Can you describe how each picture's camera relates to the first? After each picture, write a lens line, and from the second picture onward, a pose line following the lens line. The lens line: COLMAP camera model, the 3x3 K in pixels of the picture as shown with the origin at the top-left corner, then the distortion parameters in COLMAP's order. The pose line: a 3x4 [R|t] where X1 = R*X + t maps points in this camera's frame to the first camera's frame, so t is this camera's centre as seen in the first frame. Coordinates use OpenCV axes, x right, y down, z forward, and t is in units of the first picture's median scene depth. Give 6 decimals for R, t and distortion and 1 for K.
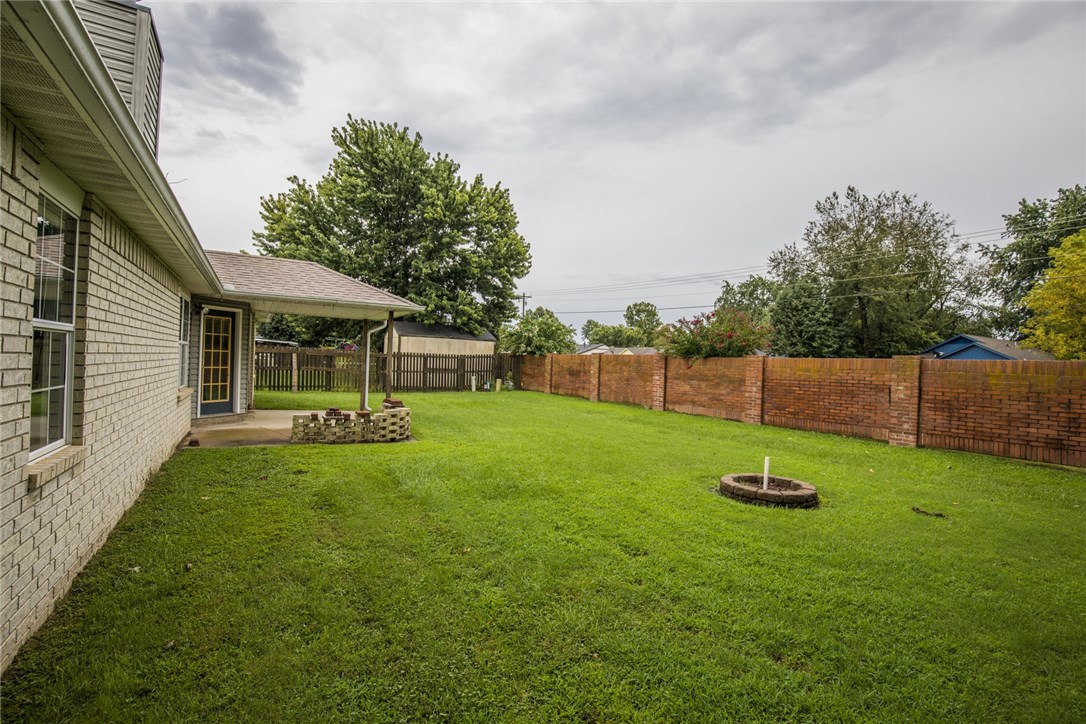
lens RADIAL K [[499.7, 0, 542.5], [0, 499.7, 362.6], [0, 0, 1]] dist [-0.028800, 0.002480]
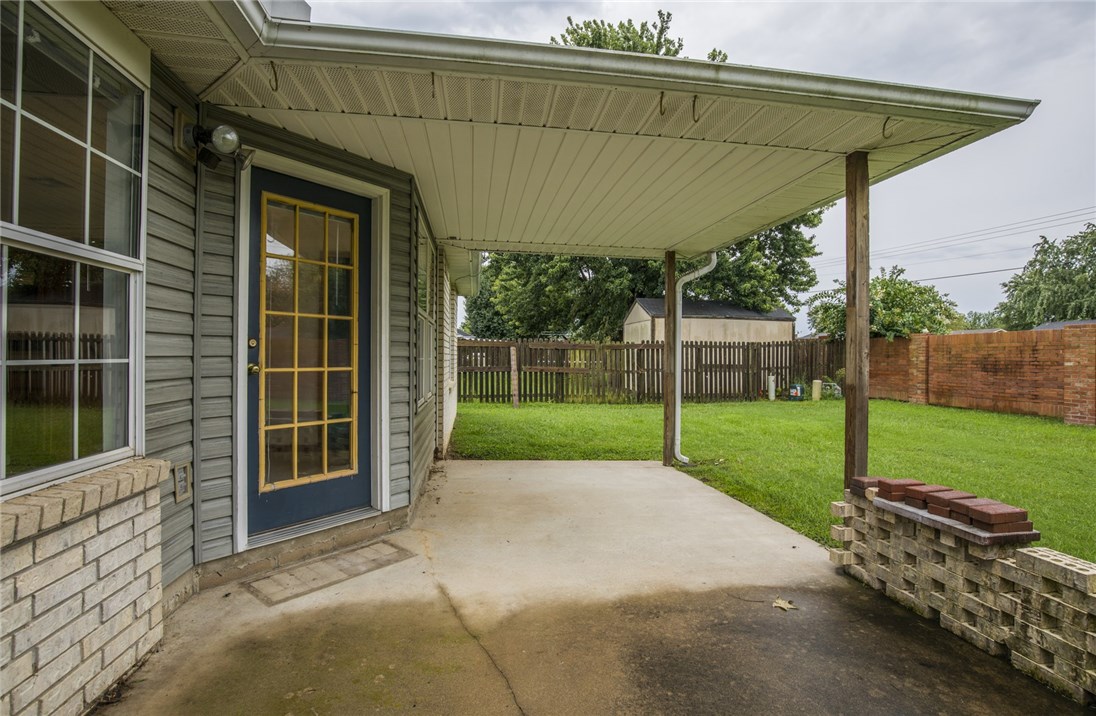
lens RADIAL K [[505.6, 0, 544.2], [0, 505.6, 359.8], [0, 0, 1]] dist [-0.027125, 0.001913]
pose [[0.926773, -0.025915, -0.374726, -0.180121], [0.025407, 0.999657, -0.006296, 0.004151], [0.374760, -0.003686, 0.927114, 0.336102]]
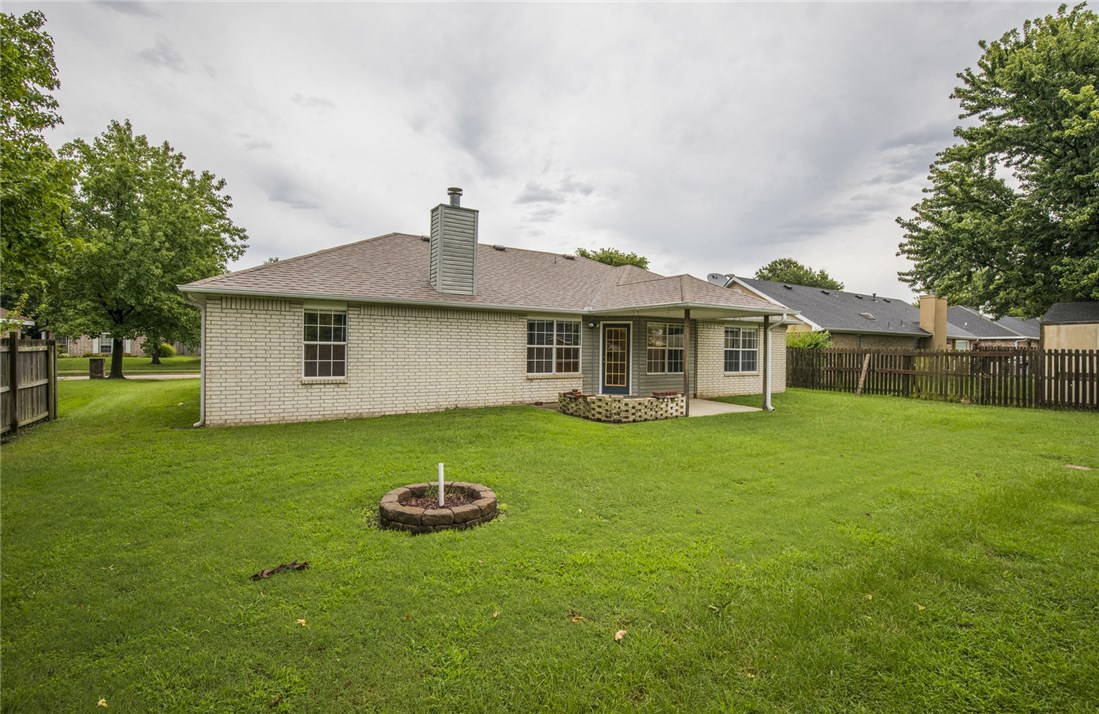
lens RADIAL K [[507.0, 0, 551.5], [0, 507.0, 351.7], [0, 0, 1]] dist [-0.027125, 0.001913]
pose [[0.030772, -0.027381, -0.999151, 0.371873], [-0.011943, 0.999543, -0.027760, 0.009752], [0.999455, 0.012787, 0.030431, 0.335020]]
